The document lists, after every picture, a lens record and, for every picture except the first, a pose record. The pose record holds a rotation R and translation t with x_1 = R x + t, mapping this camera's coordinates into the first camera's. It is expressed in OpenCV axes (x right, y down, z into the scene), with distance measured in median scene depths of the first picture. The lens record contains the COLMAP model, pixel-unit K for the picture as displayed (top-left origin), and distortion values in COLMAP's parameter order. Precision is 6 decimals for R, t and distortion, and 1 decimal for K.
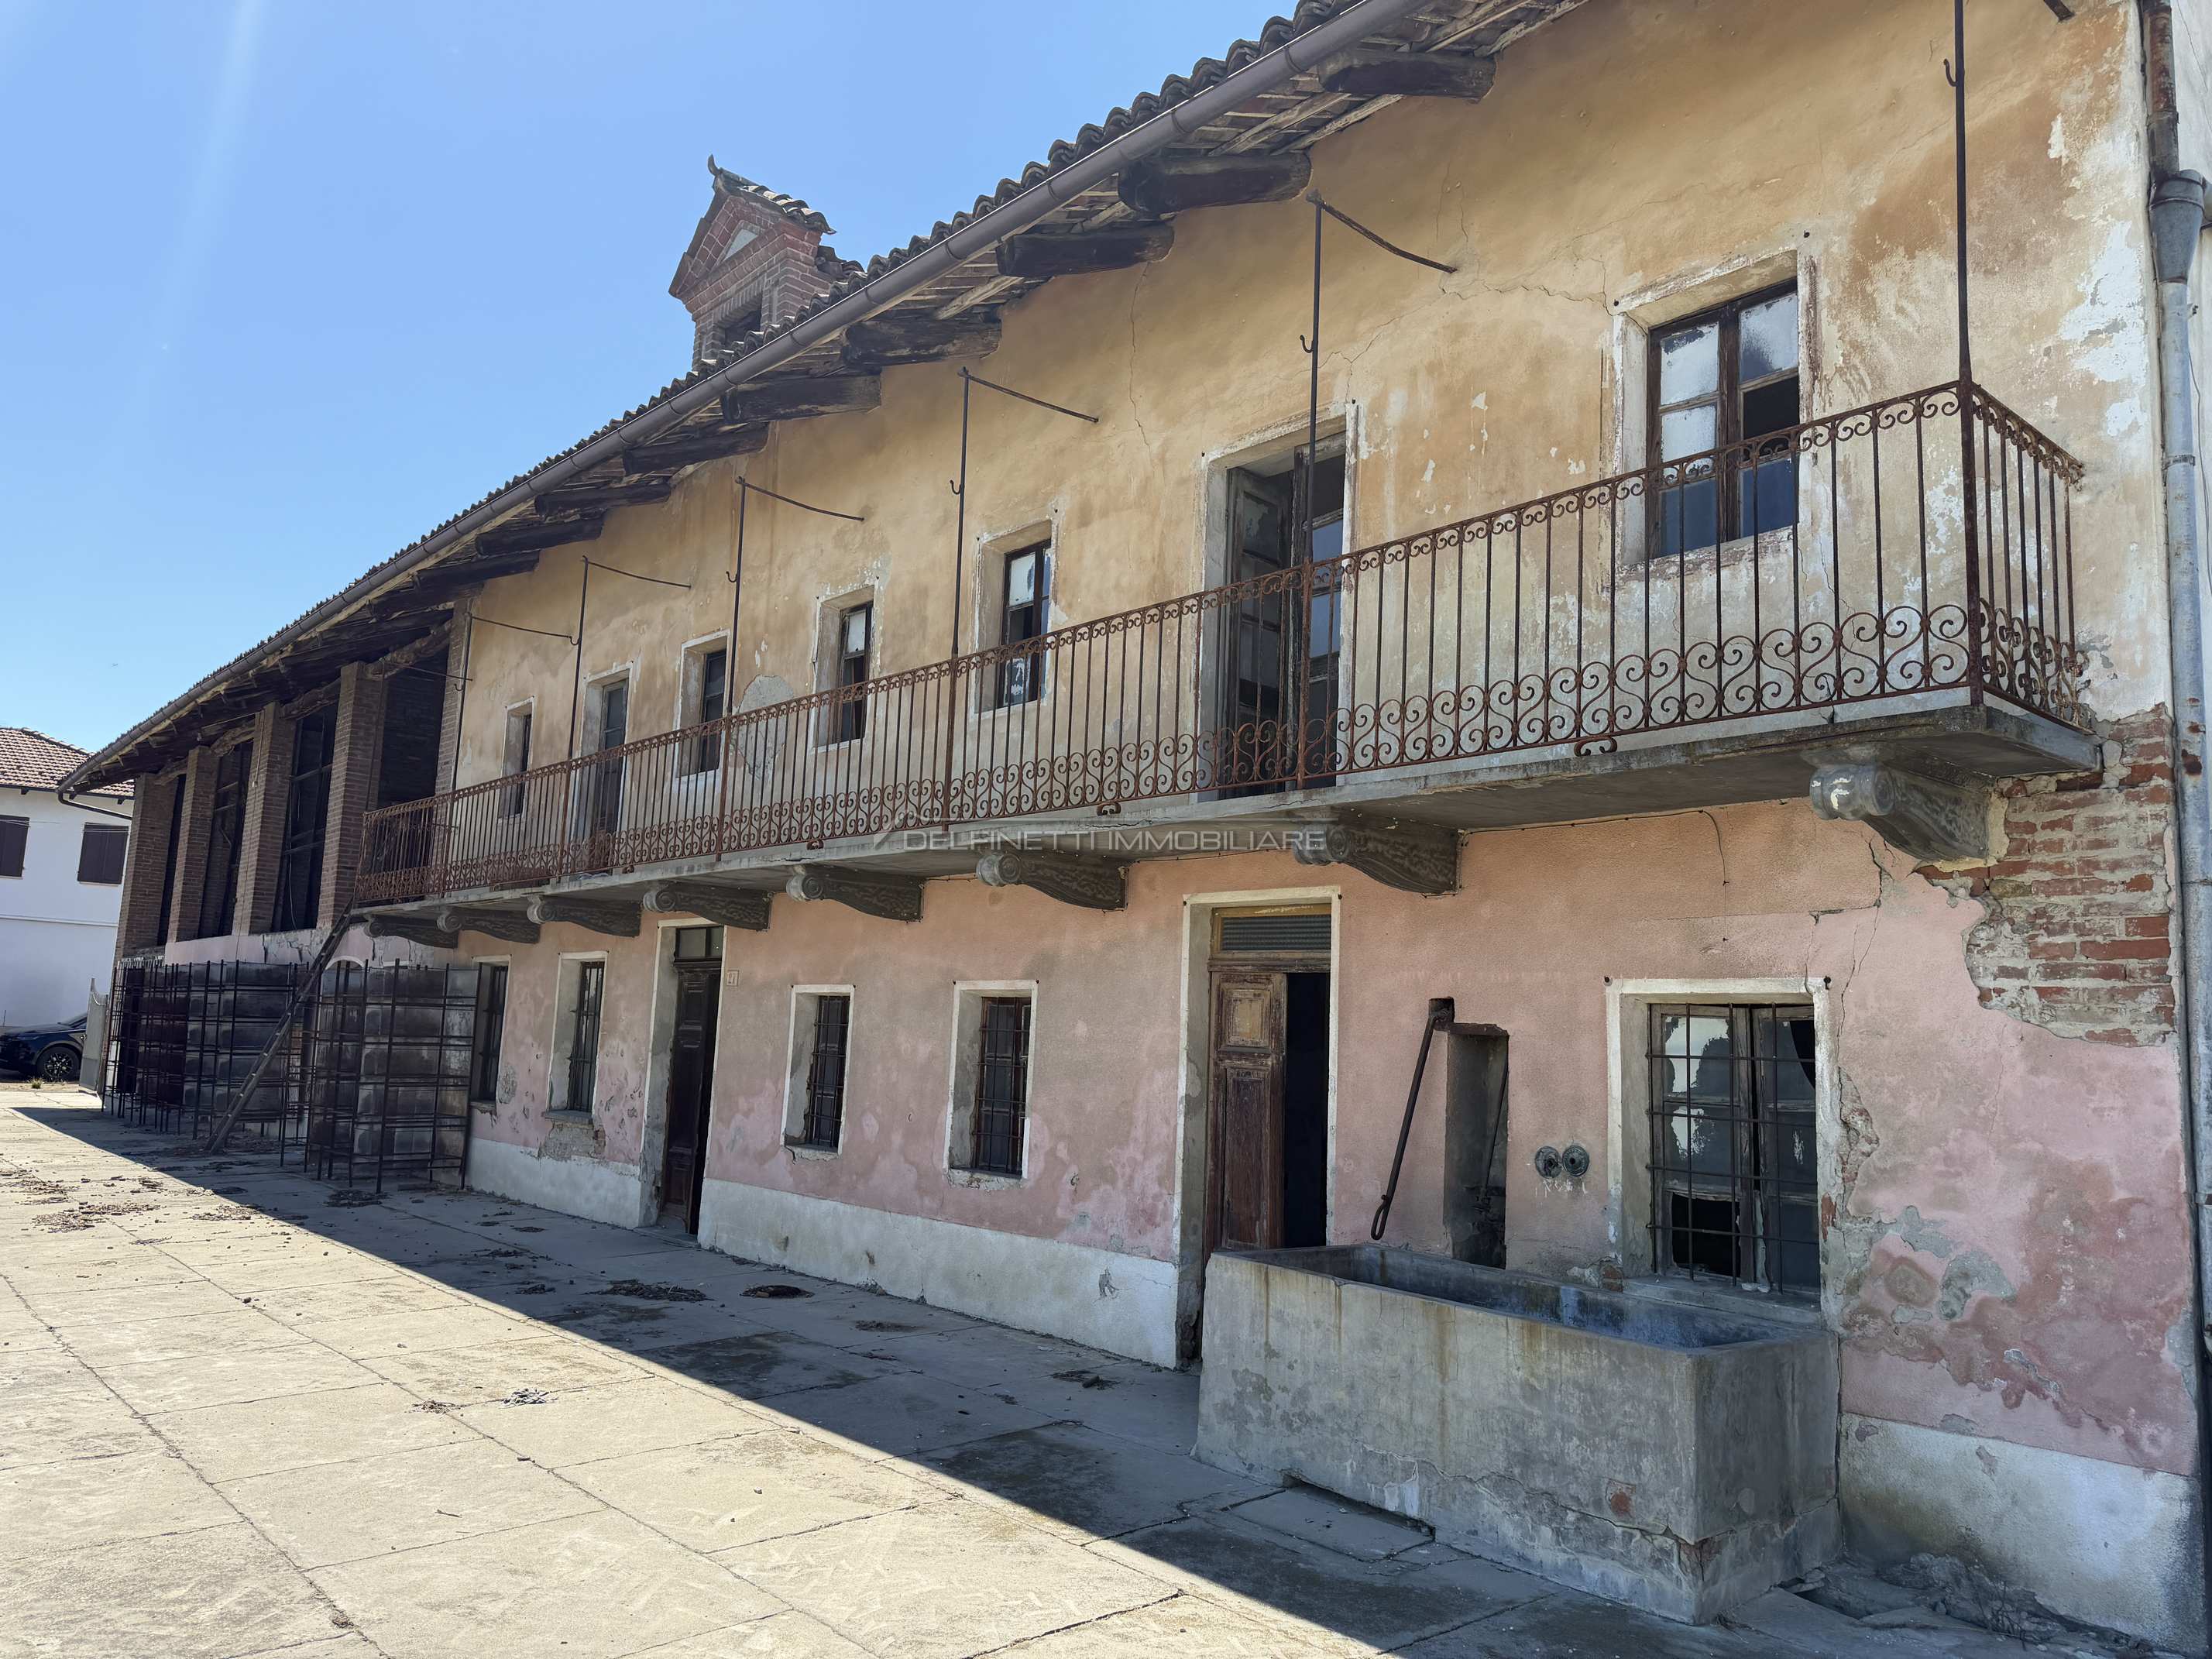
lens RADIAL K [[1558.0, 0, 1106.0], [0, 1558.0, 829.5], [0, 0, 1]] dist [0.075994, -0.086160]
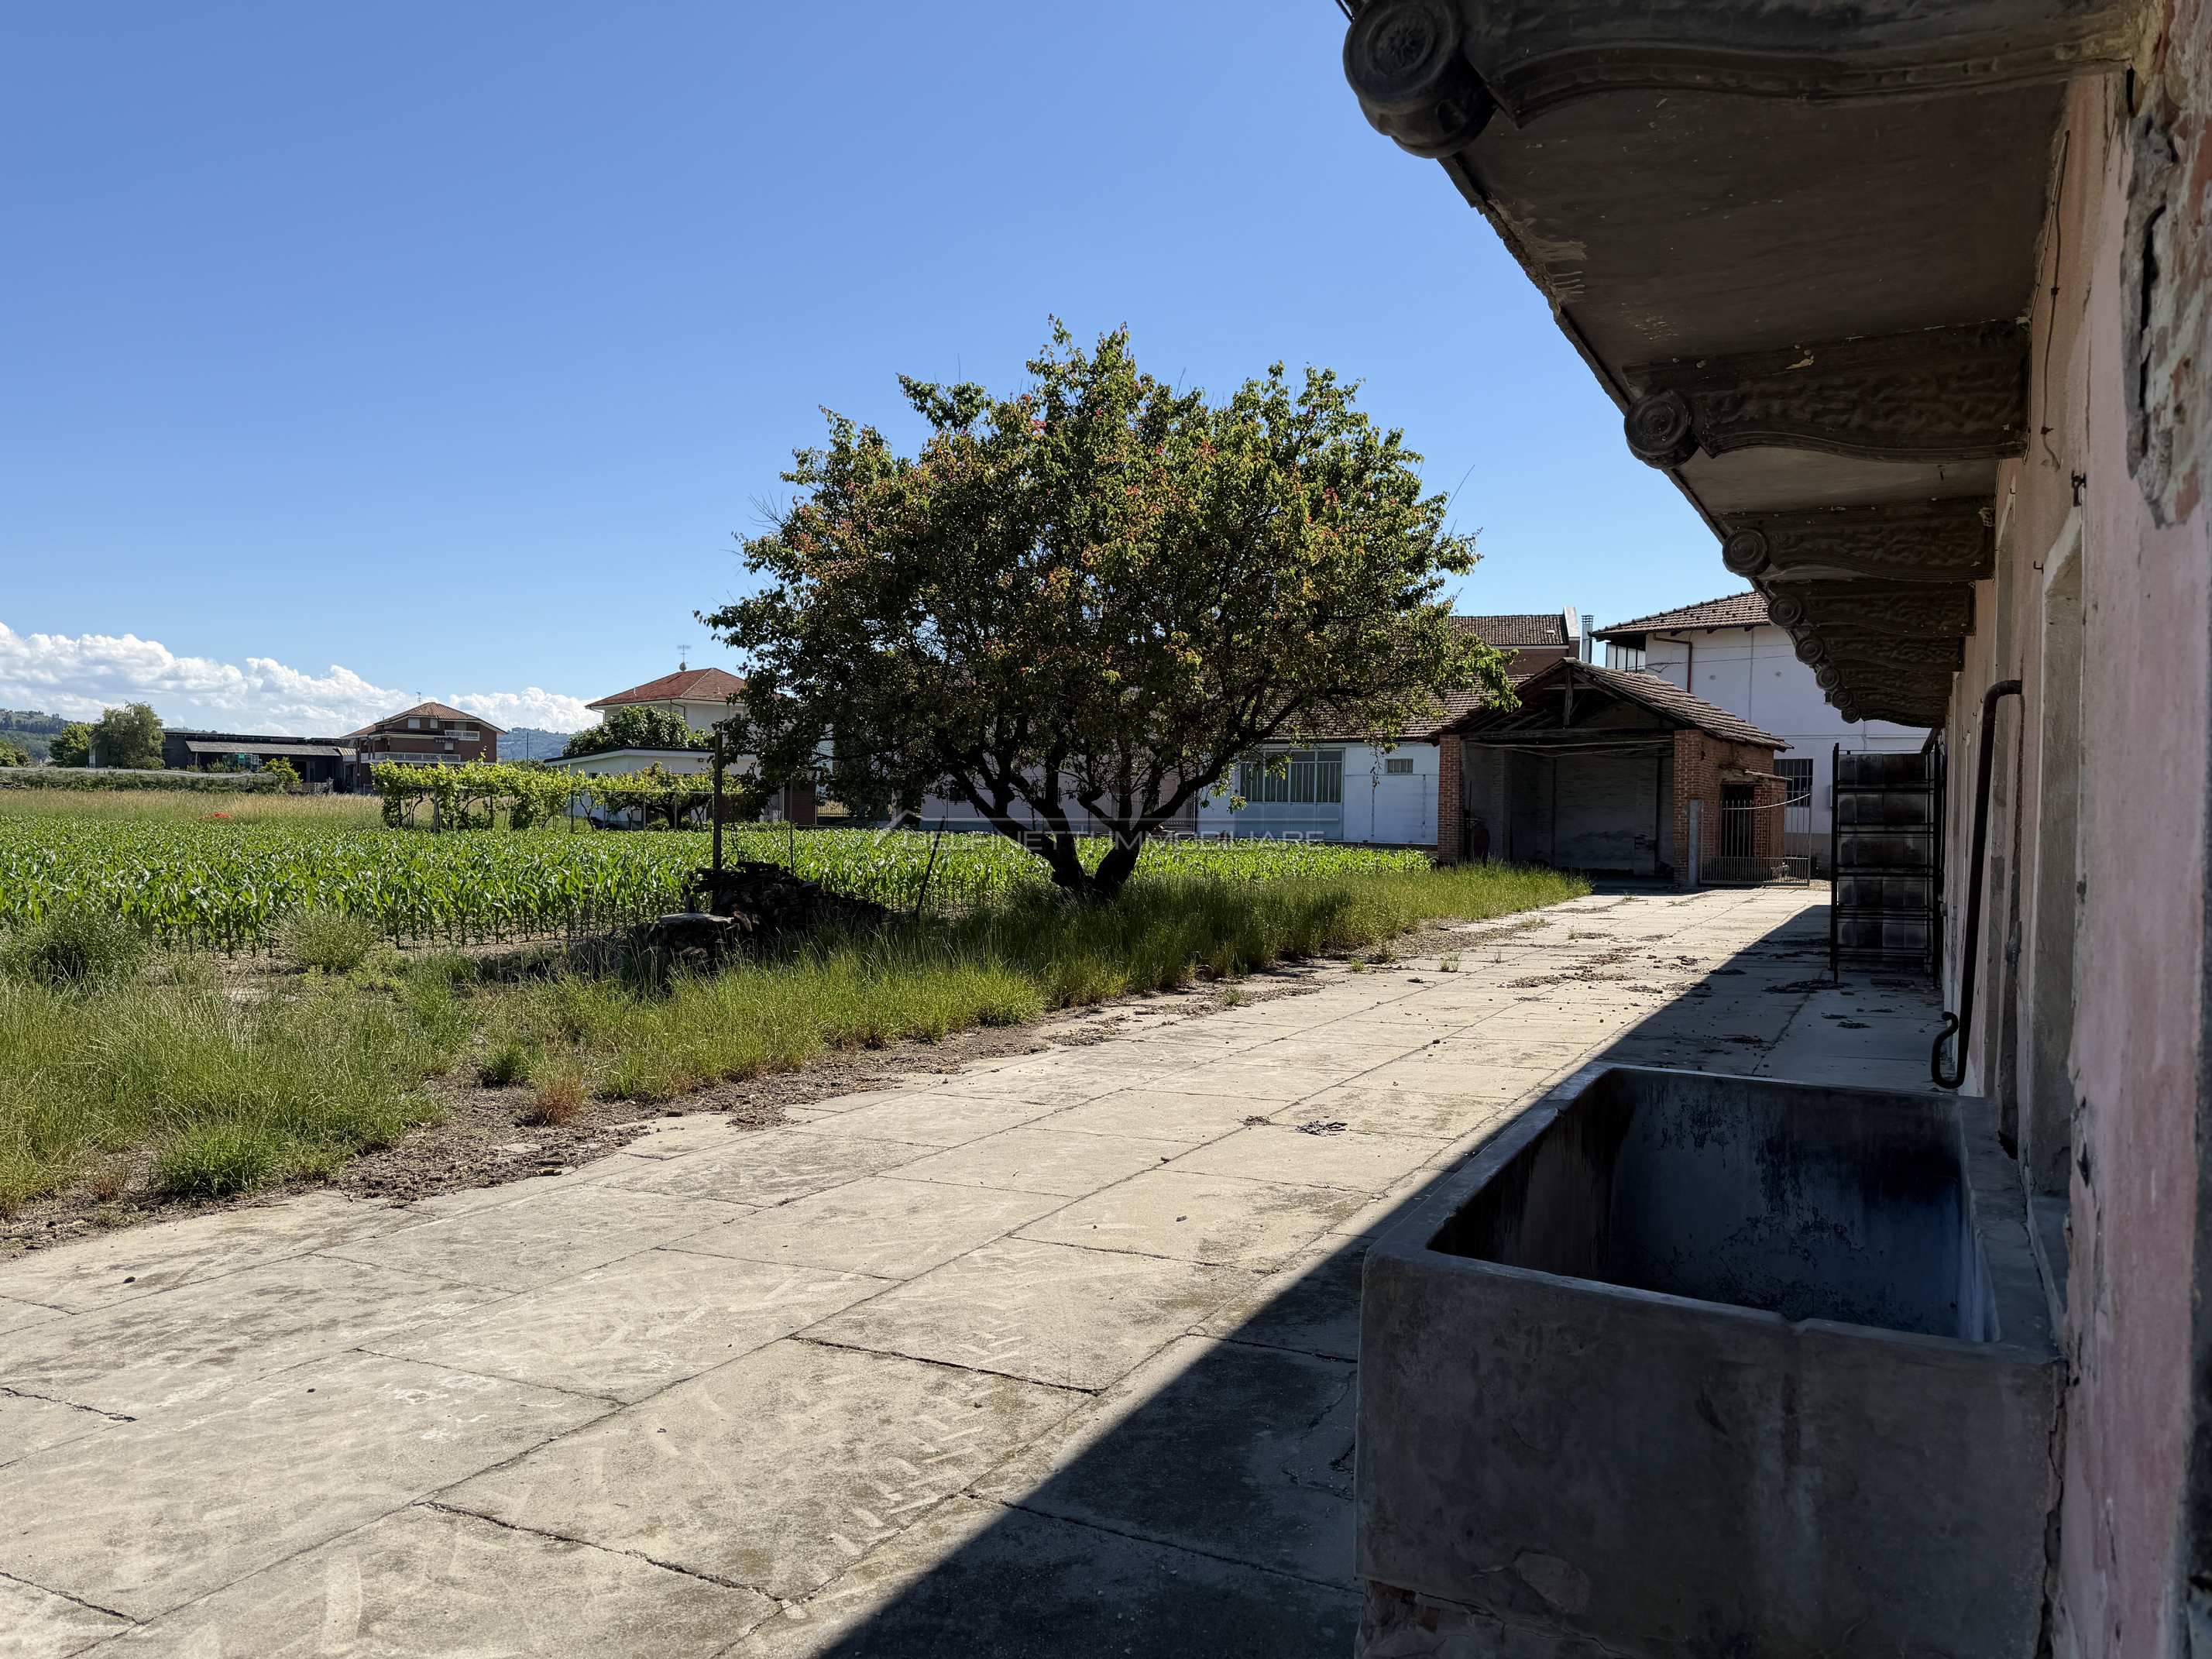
lens RADIAL K [[1548.1, 0, 1117.9], [0, 1548.1, 836.4], [0, 0, 1]] dist [0.108841, -0.178321]
pose [[0.364702, -0.020141, -0.930906, 0.672771], [0.131612, 0.990843, 0.030124, 0.129405], [0.921776, -0.133505, 0.364013, 0.591836]]
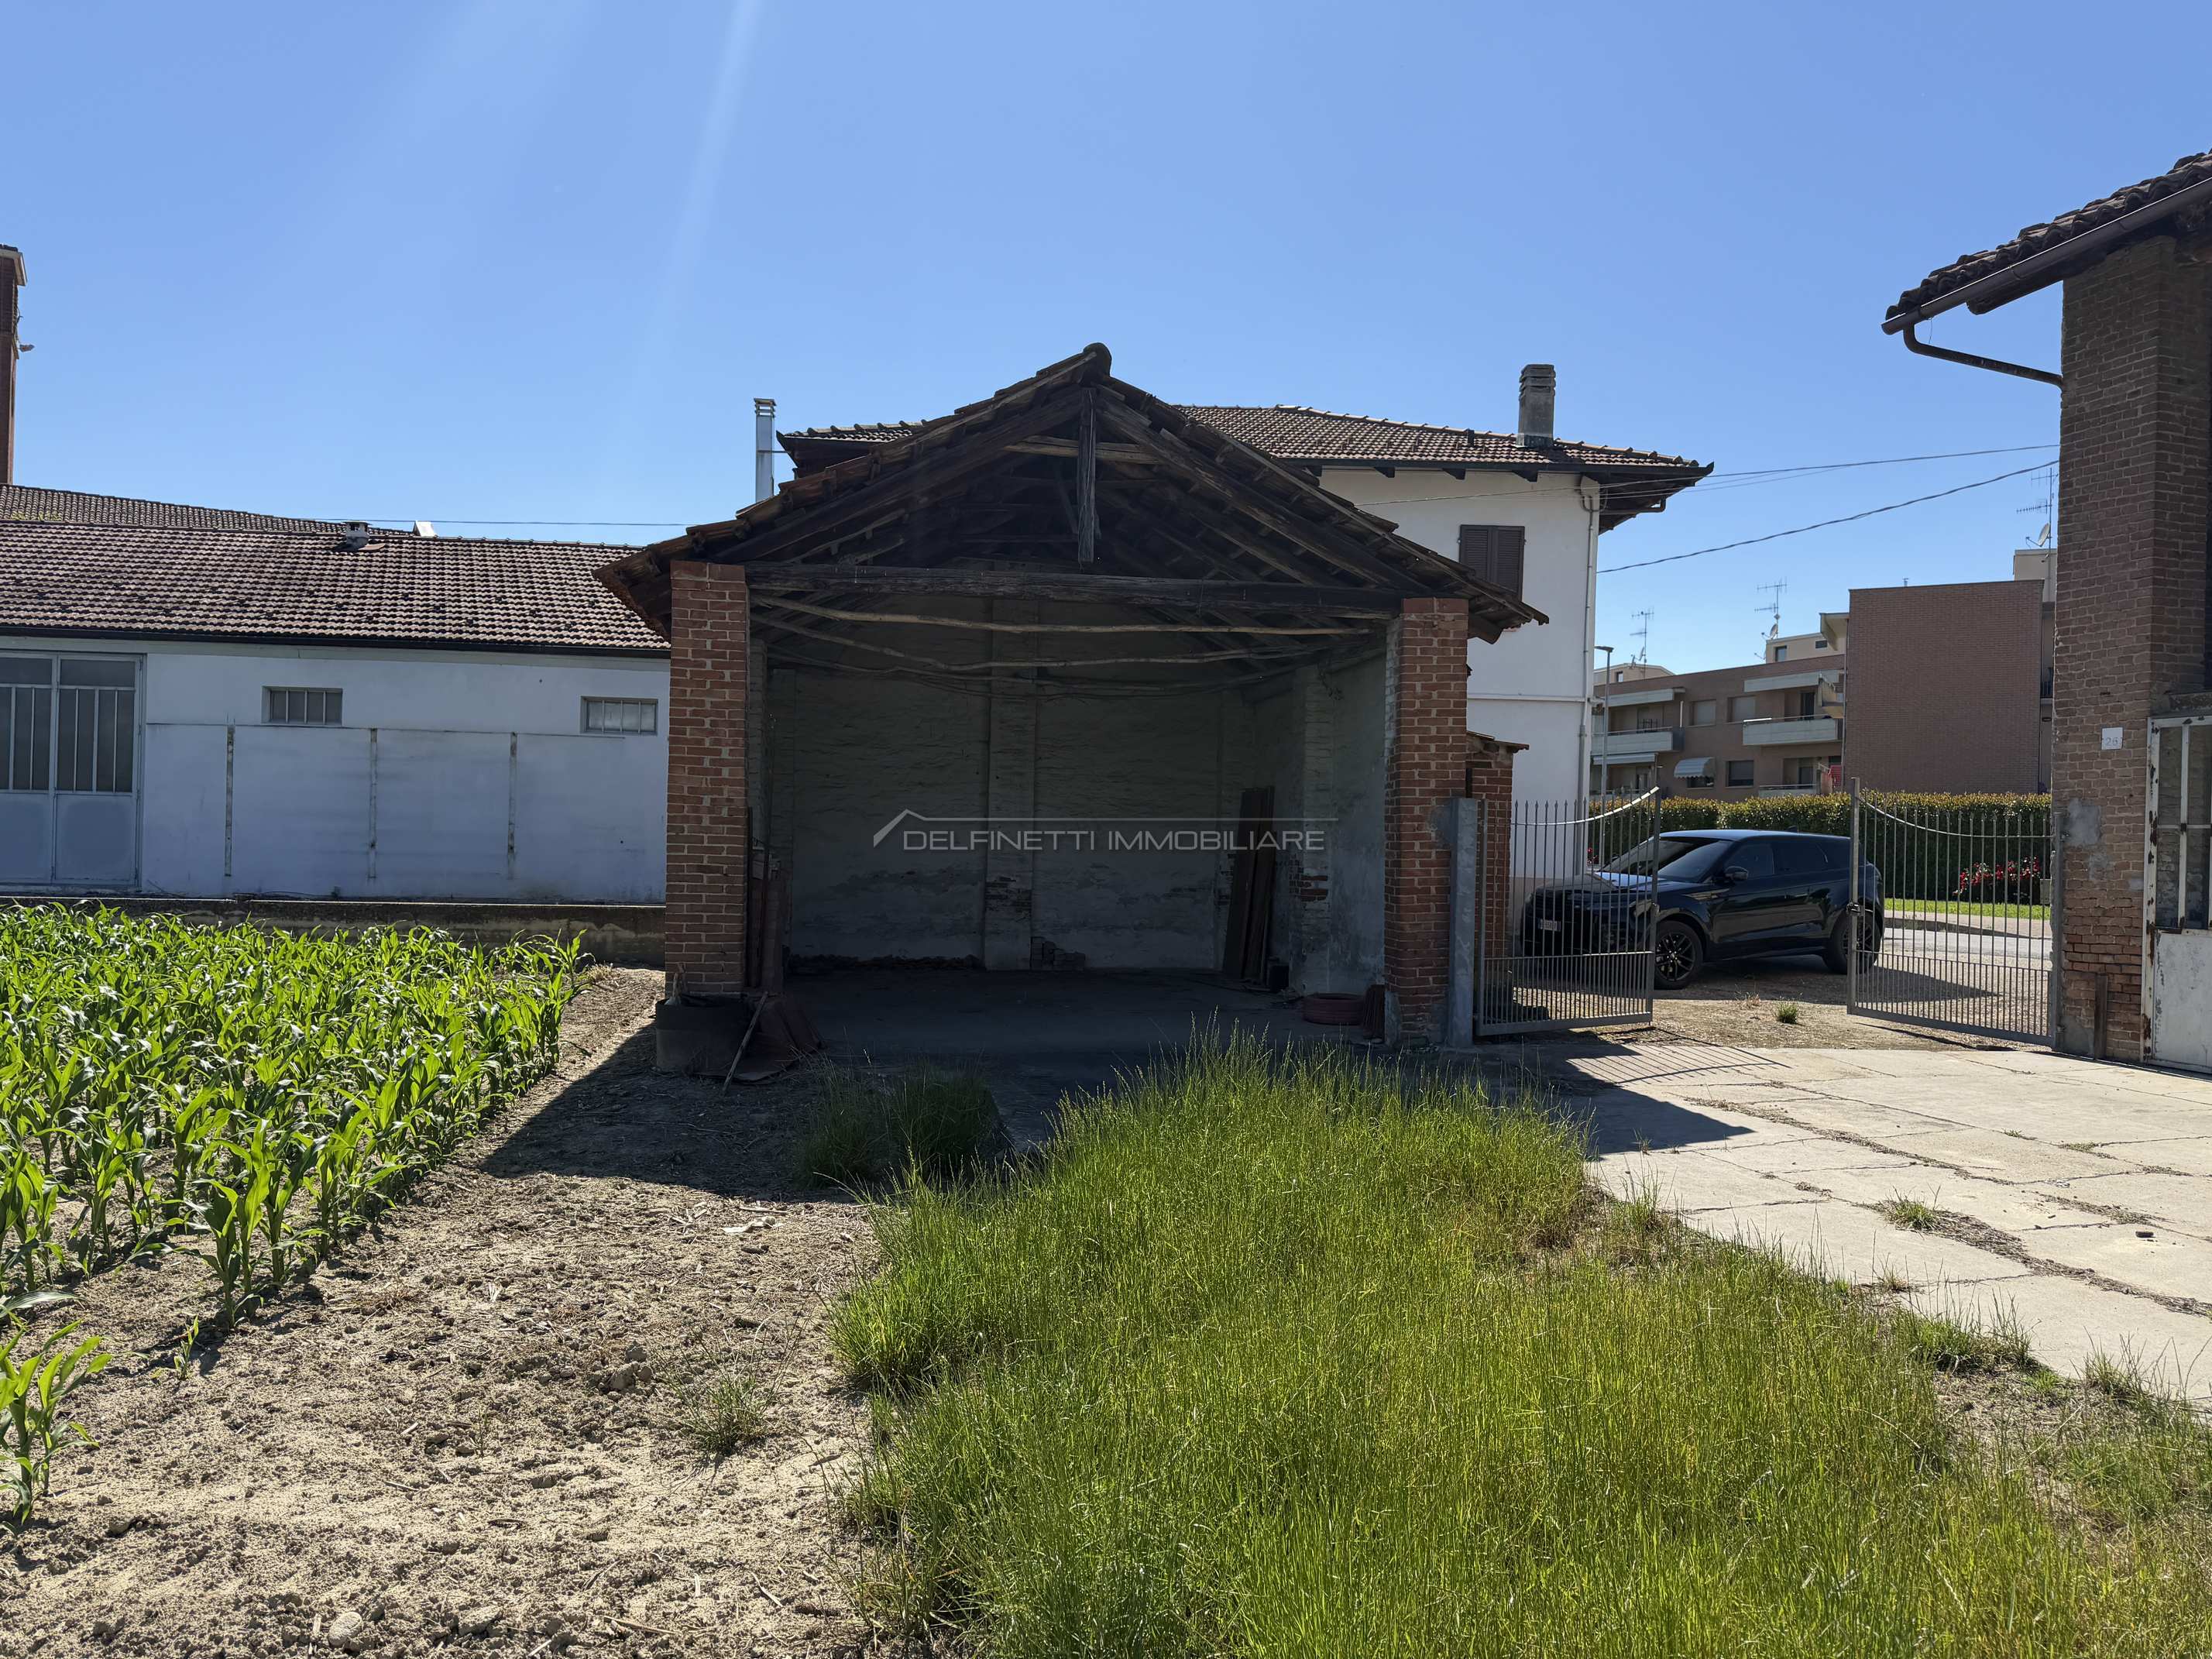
lens RADIAL K [[1558.0, 0, 1106.0], [0, 1558.0, 829.5], [0, 0, 1]] dist [0.075994, -0.086160]
pose [[0.906352, -0.023663, -0.421860, -3.209190], [0.076502, 0.991119, 0.108768, 0.225449], [0.415540, -0.130855, 0.900113, 2.508413]]
